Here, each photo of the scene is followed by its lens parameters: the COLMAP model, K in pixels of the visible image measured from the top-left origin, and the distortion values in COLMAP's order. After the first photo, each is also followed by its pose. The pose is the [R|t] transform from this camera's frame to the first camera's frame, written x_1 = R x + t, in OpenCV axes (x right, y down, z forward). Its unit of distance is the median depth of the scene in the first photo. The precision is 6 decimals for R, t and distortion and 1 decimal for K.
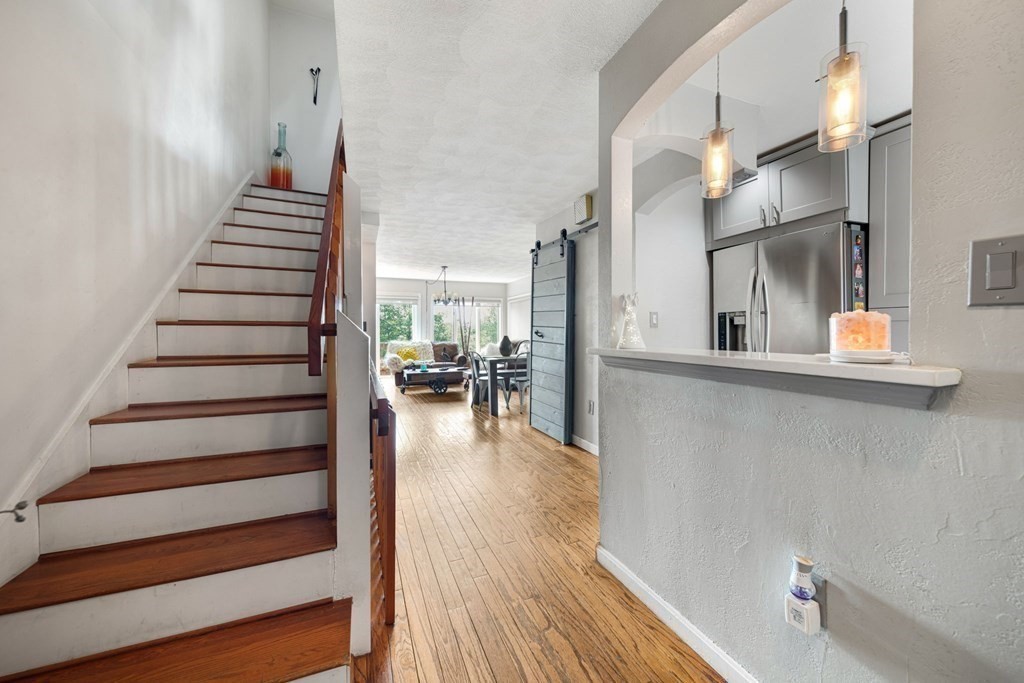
lens RADIAL K [[358.2, 0, 514.7], [0, 358.2, 328.0], [0, 0, 1]] dist [0.003244, 0.000058]
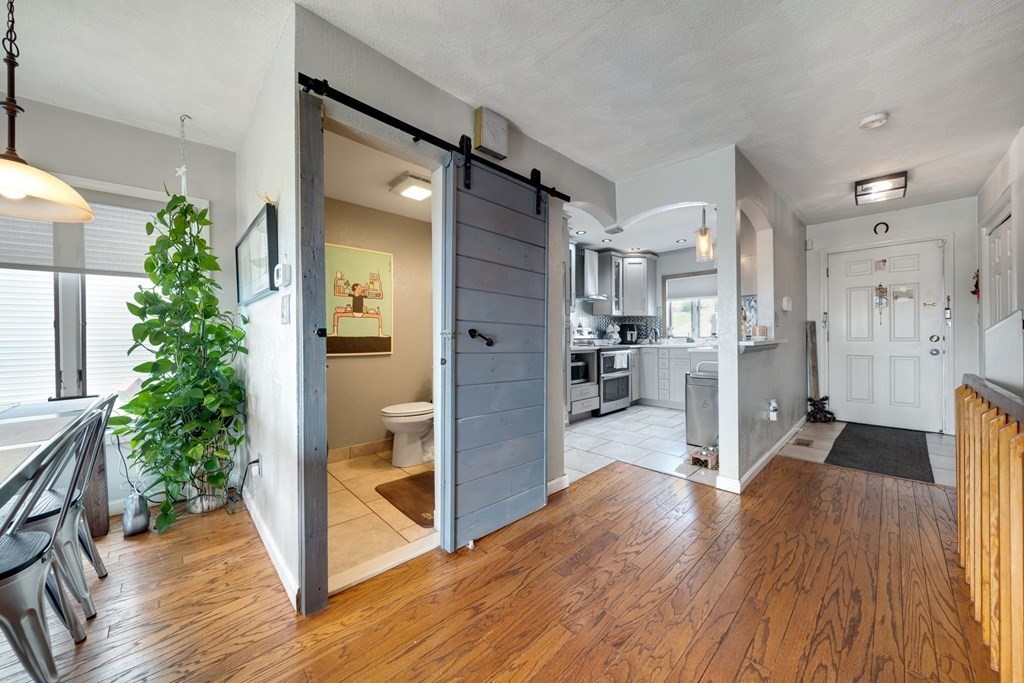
lens RADIAL K [[366.1, 0, 512.2], [0, 366.1, 337.4], [0, 0, 1]] dist [-0.000289, -0.000206]
pose [[-0.345927, 0.007472, 0.938232, -0.203953], [0.005041, 0.999969, -0.006105, 0.011055], [-0.938248, 0.002618, -0.345953, 0.594847]]
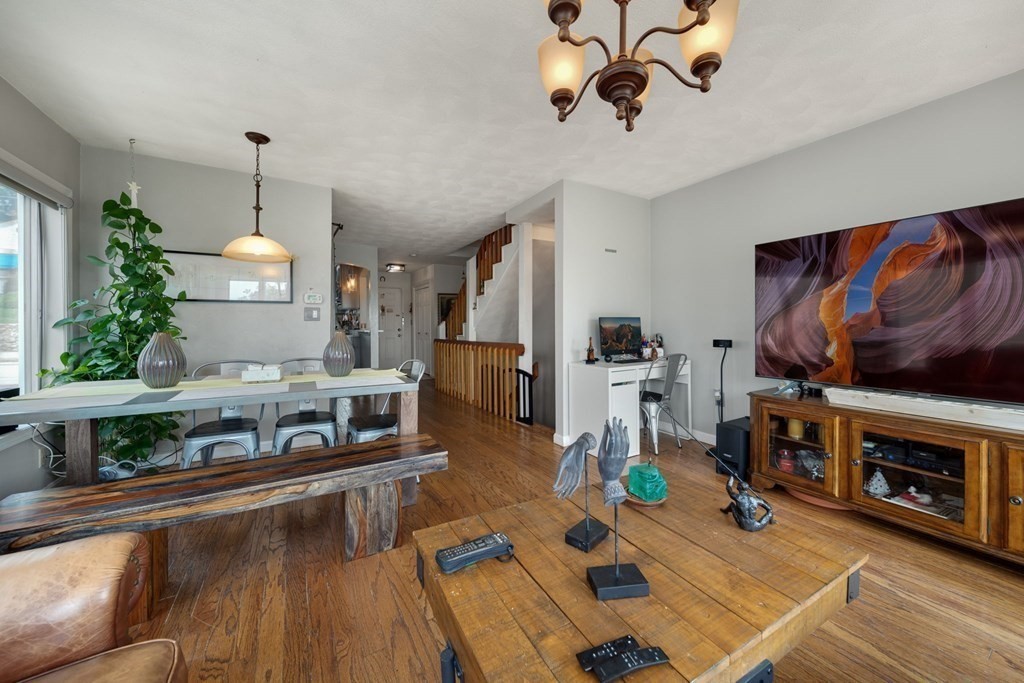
lens RADIAL K [[368.1, 0, 511.8], [0, 368.1, 328.4], [0, 0, 1]] dist [-0.002499, -0.000345]
pose [[-0.992531, 0.014367, -0.121140, -0.147474], [0.014770, 0.999888, -0.002425, 0.016488], [0.121091, -0.004196, -0.992633, 1.177004]]
